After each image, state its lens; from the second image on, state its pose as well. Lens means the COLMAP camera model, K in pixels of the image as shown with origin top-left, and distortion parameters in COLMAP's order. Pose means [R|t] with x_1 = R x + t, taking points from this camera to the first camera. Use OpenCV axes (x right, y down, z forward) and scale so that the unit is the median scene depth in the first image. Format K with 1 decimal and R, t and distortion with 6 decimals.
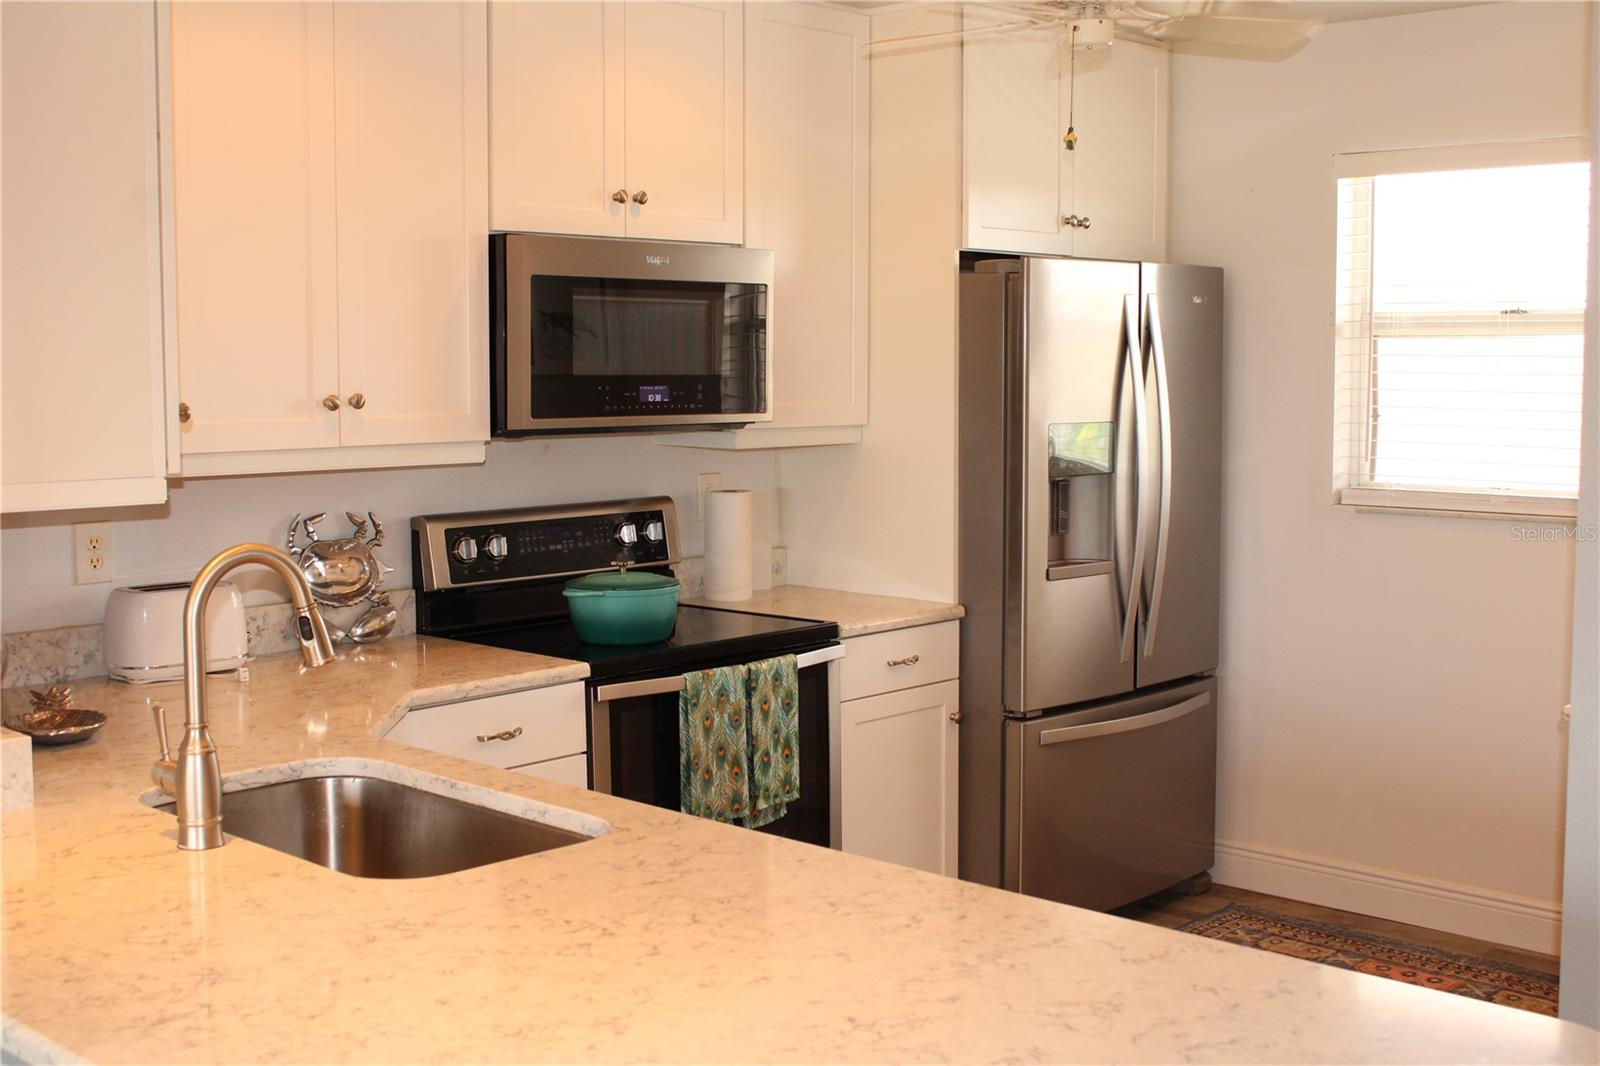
lens RADIAL K [[1882.0, 0, 812.6], [0, 1882.0, 520.5], [0, 0, 1]] dist [-0.090869, 0.103577]
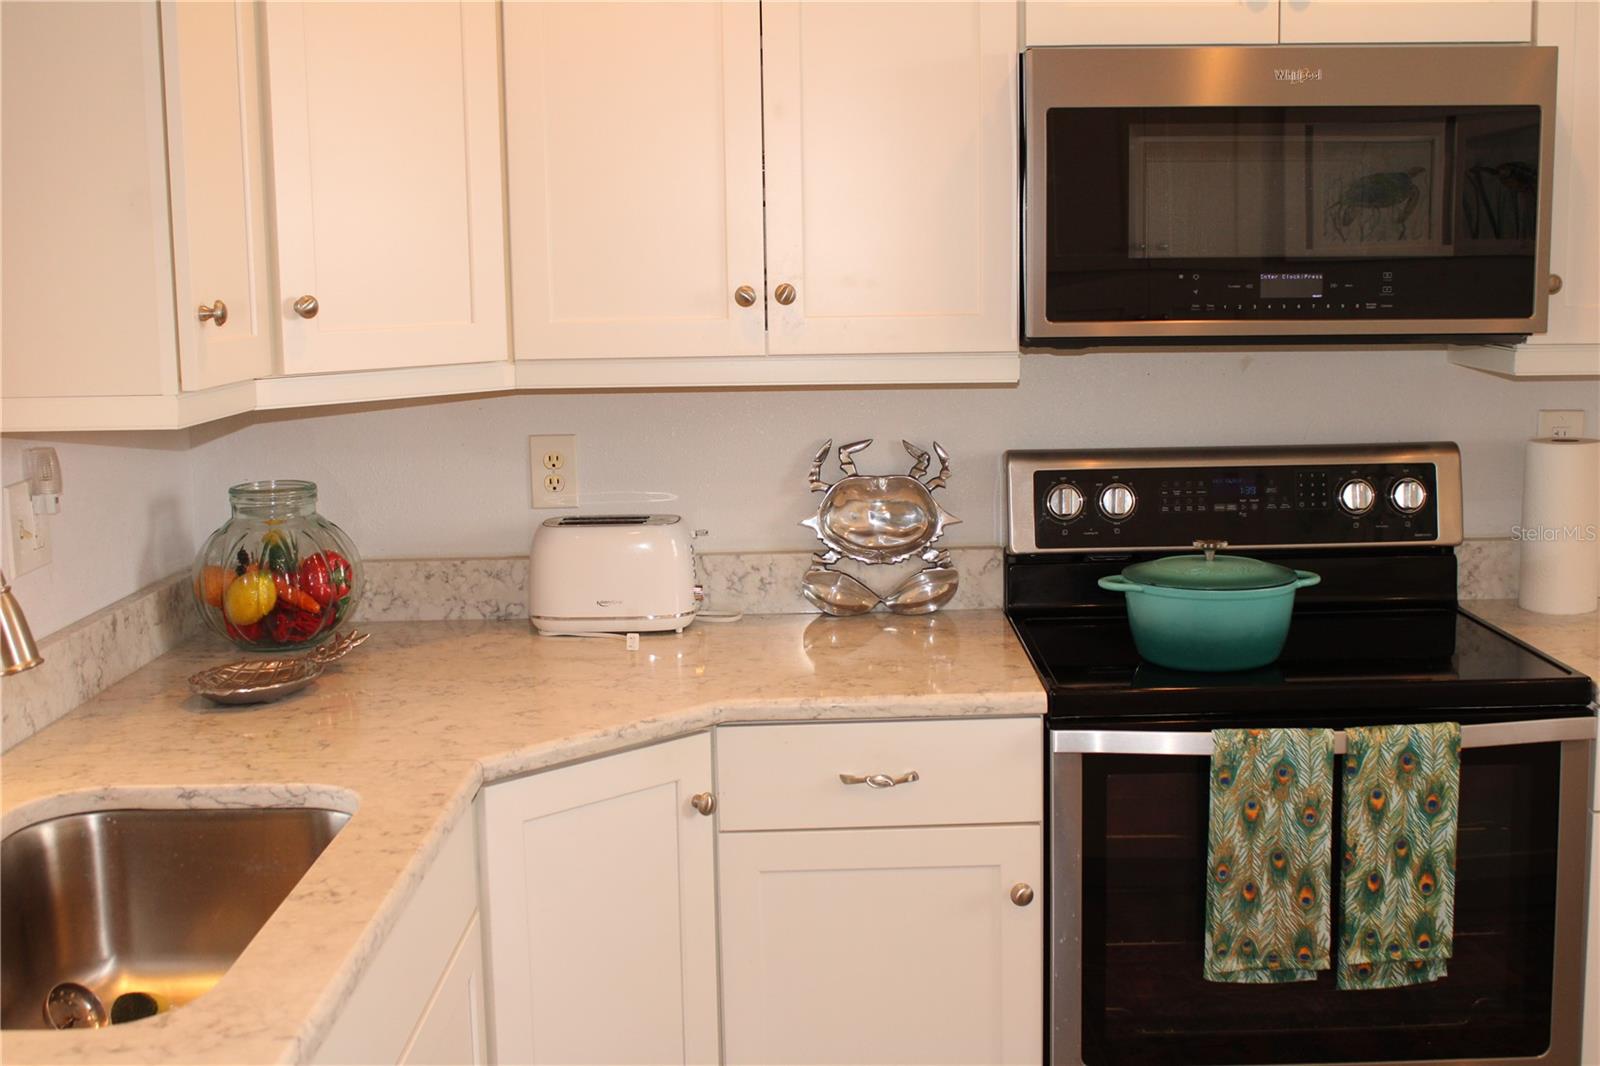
lens RADIAL K [[1882.0, 0, 812.6], [0, 1882.0, 520.5], [0, 0, 1]] dist [-0.090869, 0.103577]
pose [[0.685123, 0.095223, -0.722177, 0.273946], [-0.048597, 0.995185, 0.085118, -0.034398], [0.726805, -0.023221, 0.686452, 0.444126]]
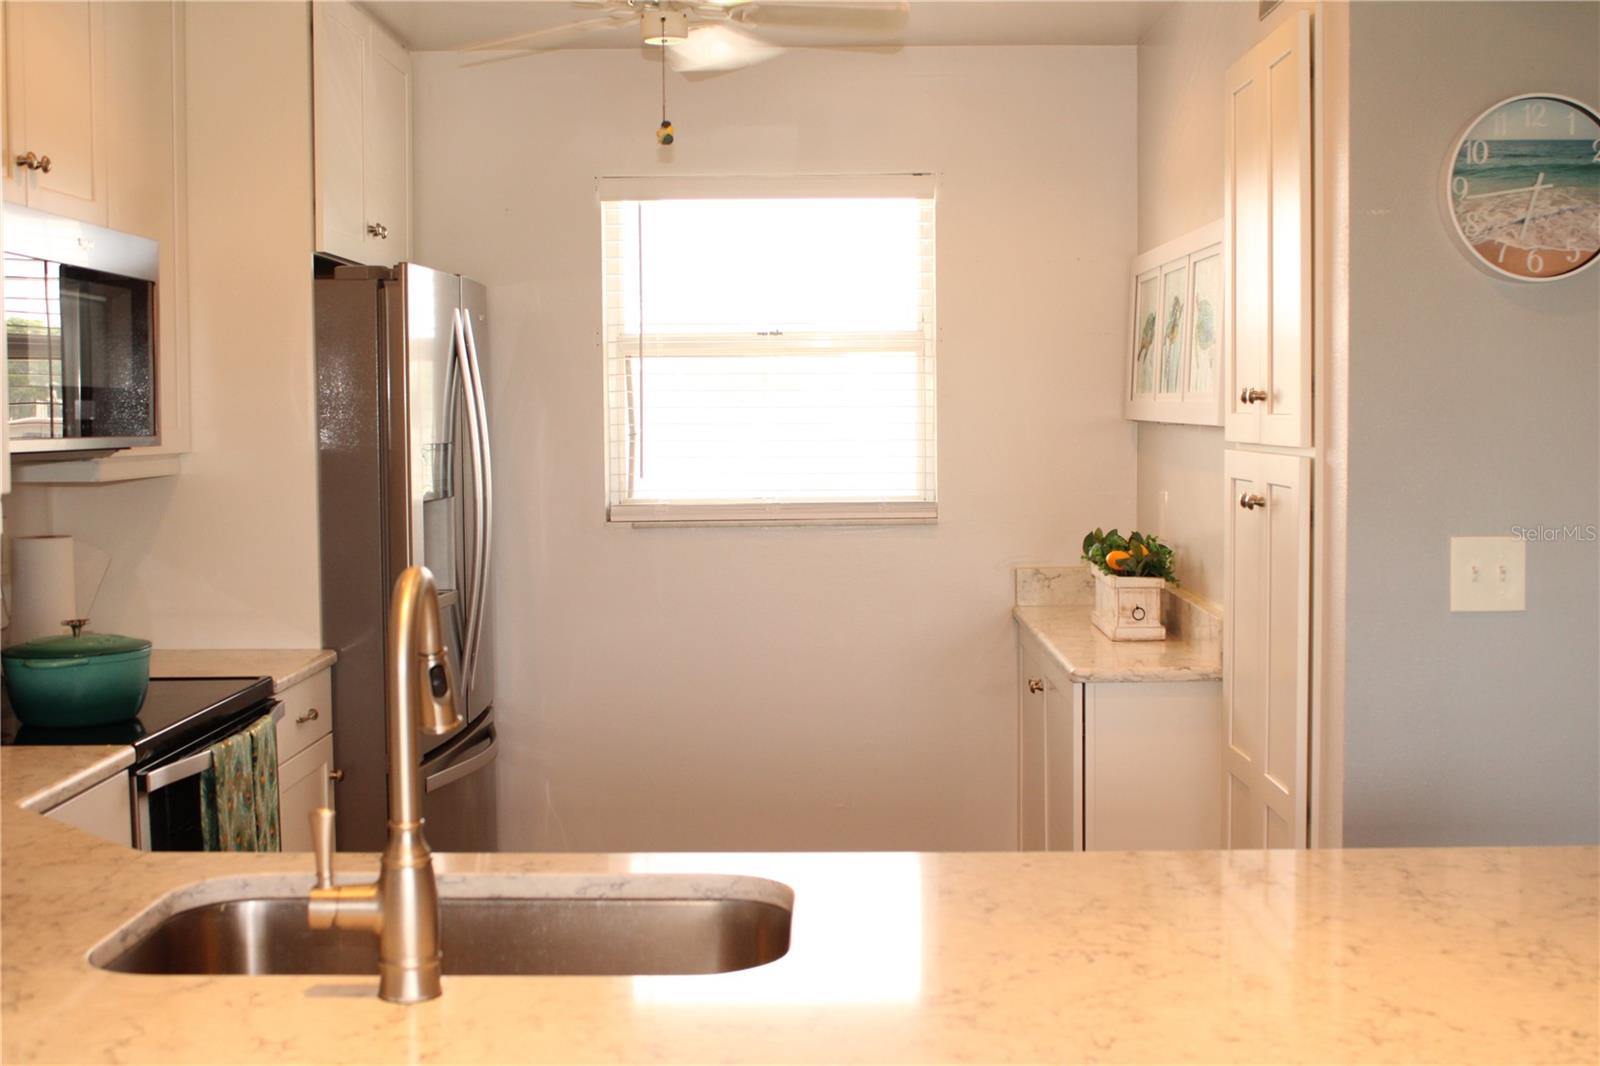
lens RADIAL K [[1882.0, 0, 812.6], [0, 1882.0, 520.5], [0, 0, 1]] dist [-0.090869, 0.103577]
pose [[0.736941, -0.046012, 0.674390, -0.395115], [0.067046, 0.997736, -0.005193, 0.004280], [-0.672624, 0.049042, 0.738357, 0.207947]]
